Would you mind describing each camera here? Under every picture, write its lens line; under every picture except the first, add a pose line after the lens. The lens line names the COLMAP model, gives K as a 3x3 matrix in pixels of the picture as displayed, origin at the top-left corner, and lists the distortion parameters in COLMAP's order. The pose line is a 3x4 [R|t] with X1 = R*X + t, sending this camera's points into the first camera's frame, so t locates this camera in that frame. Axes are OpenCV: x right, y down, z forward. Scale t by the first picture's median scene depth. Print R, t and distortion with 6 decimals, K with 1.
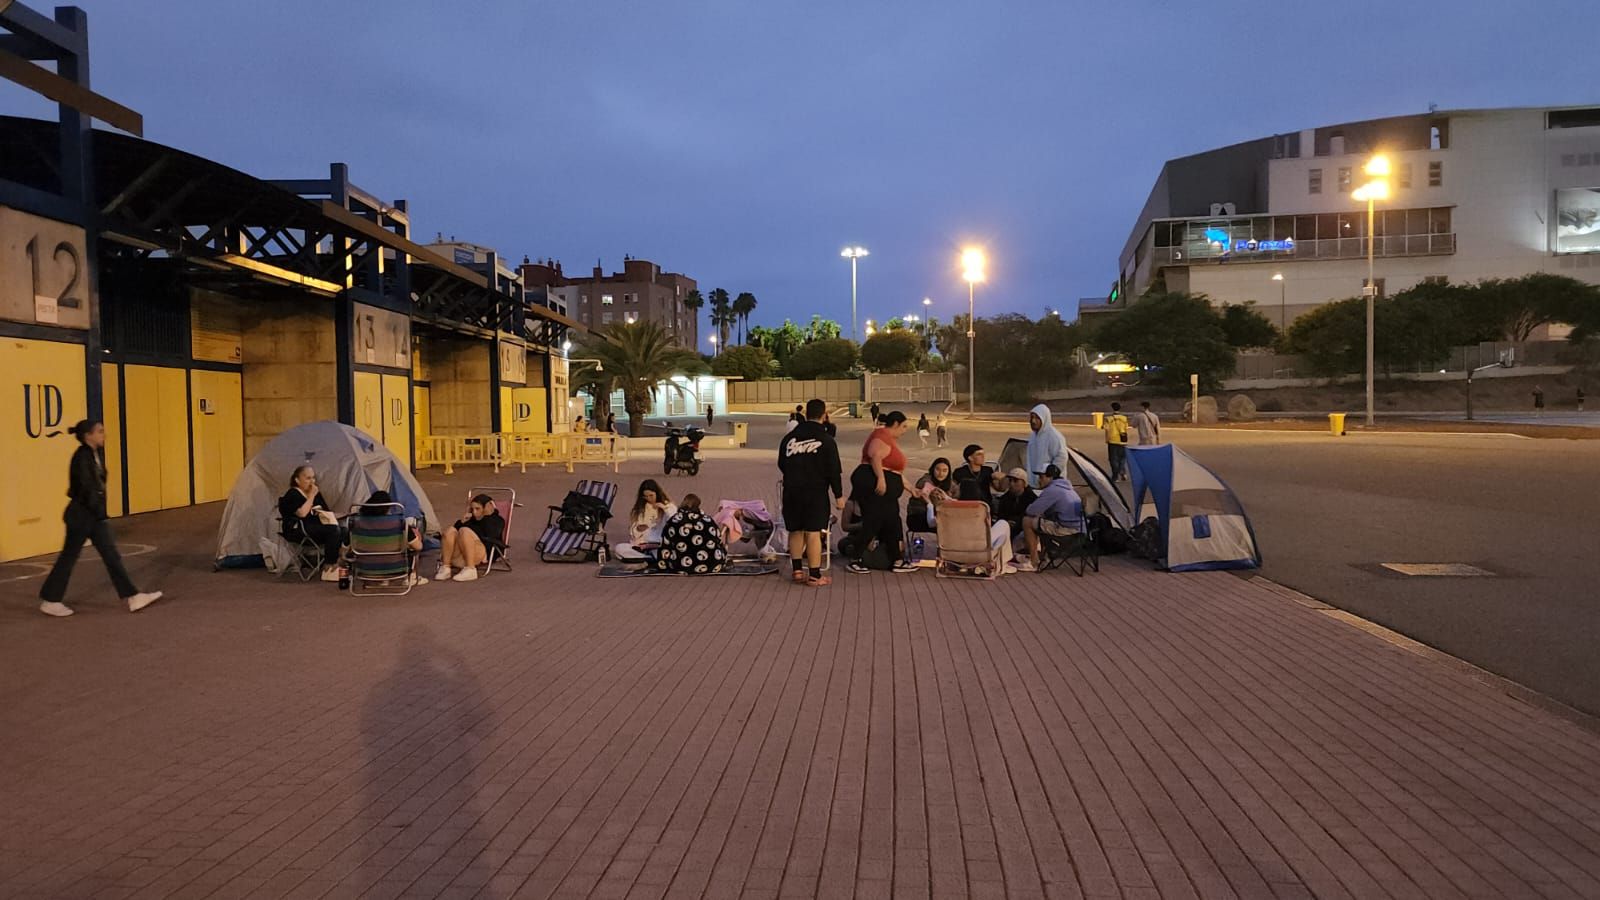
lens RADIAL K [[1260.4, 0, 787.1], [0, 1260.4, 443.8], [0, 0, 1]] dist [0.031061, -0.001958]
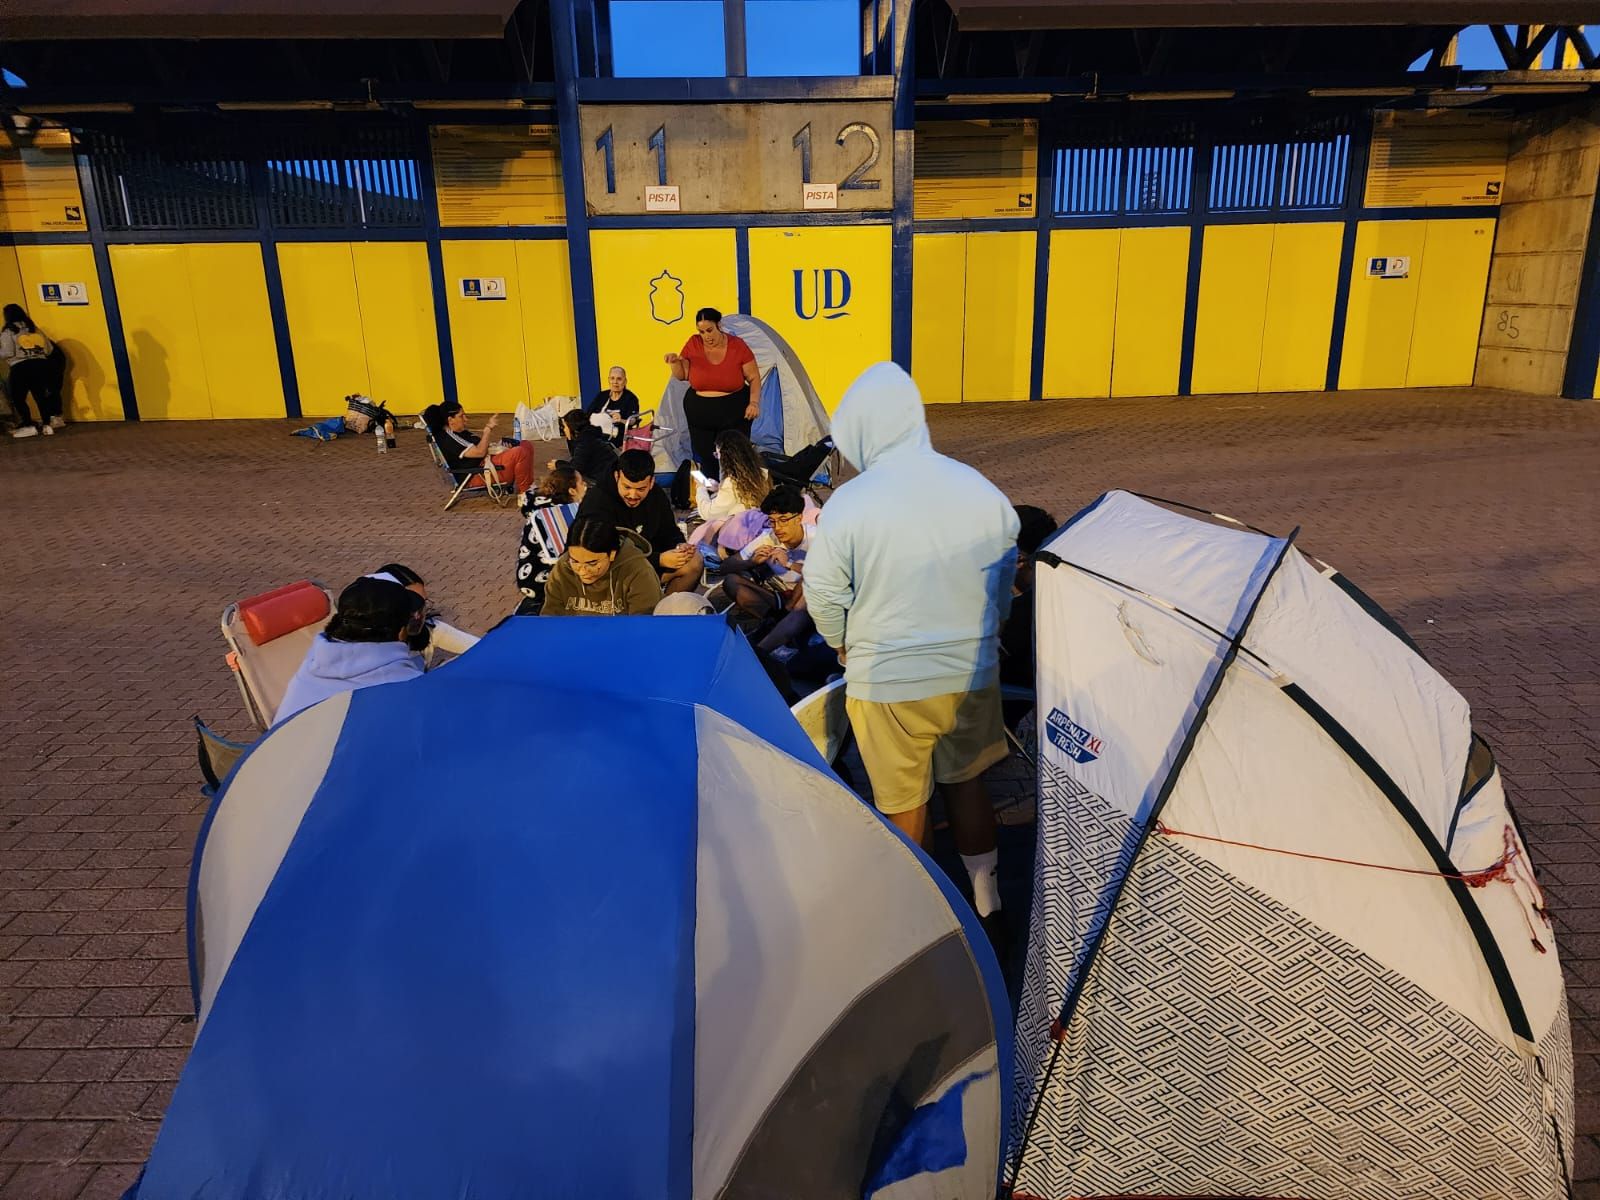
lens RADIAL K [[1081.6, 0, 812.6], [0, 1081.6, 589.1], [0, 0, 1]] dist [0.054747, -0.038250]
pose [[0.046727, 0.286038, -0.957078, 0.429583], [-0.004834, 0.958178, 0.286131, -0.053214], [0.998896, -0.008743, 0.046156, 1.012025]]
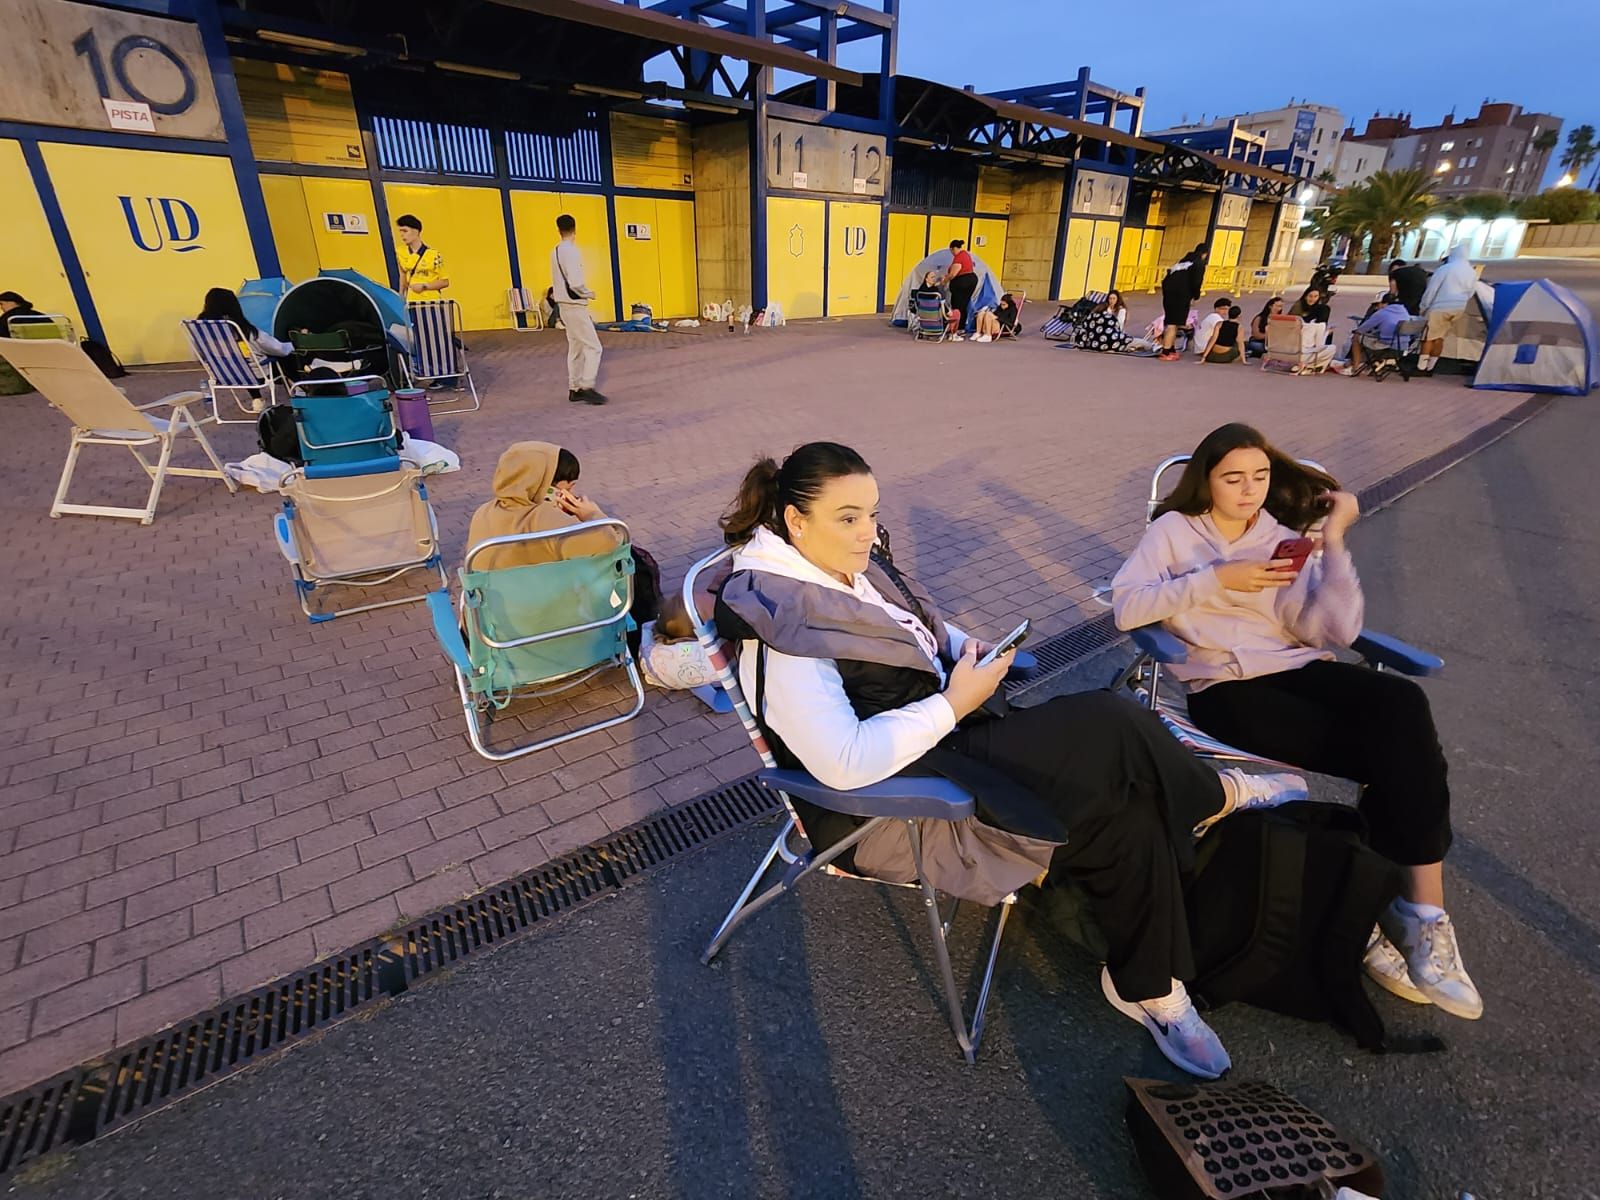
lens RADIAL K [[771.4, 0, 798.2], [0, 771.4, 596.6], [0, 0, 1]] dist [0.000012, 0.004112]
pose [[0.704866, 0.305700, -0.640088, 0.351941], [-0.033808, 0.915822, 0.400158, 0.004570], [0.708535, -0.260417, 0.655867, -0.040007]]
